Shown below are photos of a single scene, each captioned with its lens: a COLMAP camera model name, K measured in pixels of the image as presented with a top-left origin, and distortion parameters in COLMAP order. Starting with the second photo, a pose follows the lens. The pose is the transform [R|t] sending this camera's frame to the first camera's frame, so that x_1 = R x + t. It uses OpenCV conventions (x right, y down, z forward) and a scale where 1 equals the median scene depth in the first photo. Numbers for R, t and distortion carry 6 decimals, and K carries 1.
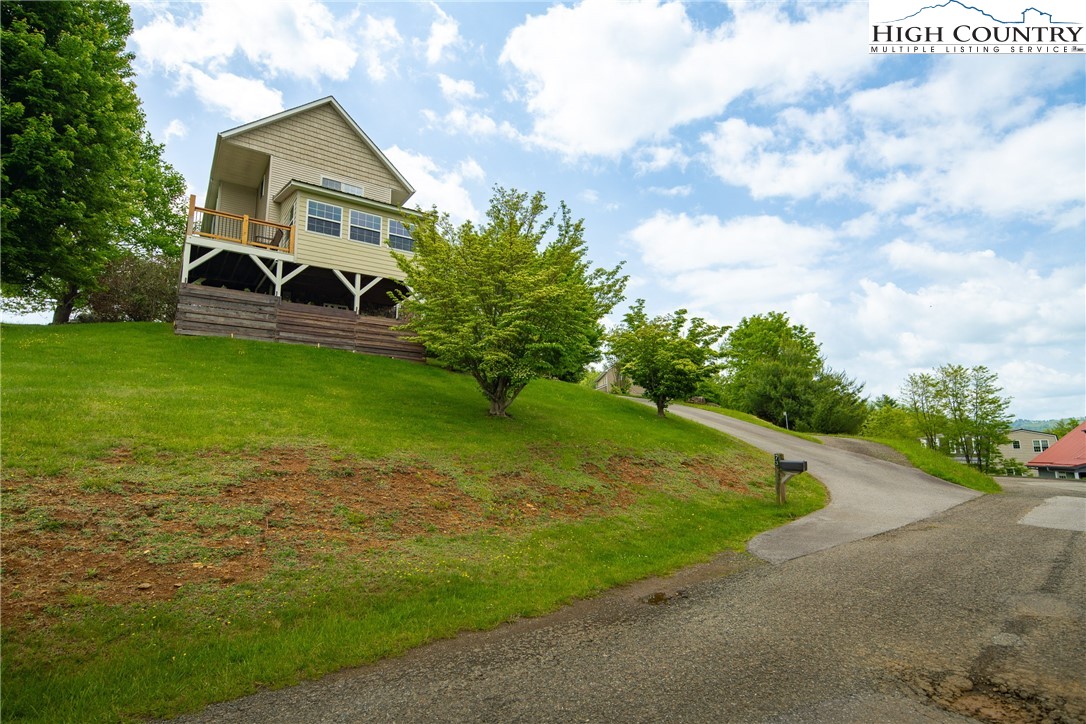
lens RADIAL K [[530.5, 0, 543.0], [0, 530.5, 362.0], [0, 0, 1]] dist [-0.000170, -0.000023]
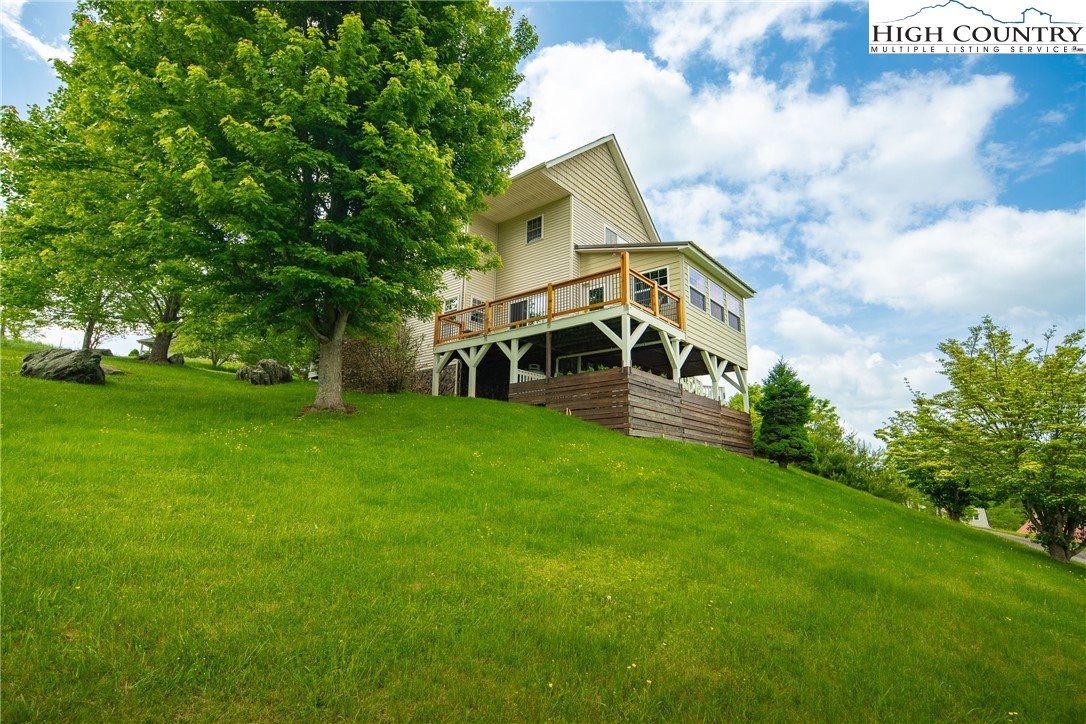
lens RADIAL K [[540.7, 0, 543.0], [0, 540.7, 362.0], [0, 0, 1]] dist [-0.000639, -0.000052]
pose [[0.970791, 0.092116, 0.221537, -0.842355], [-0.080009, 0.994799, -0.063034, -0.083714], [-0.226191, 0.043468, 0.973113, 0.229559]]
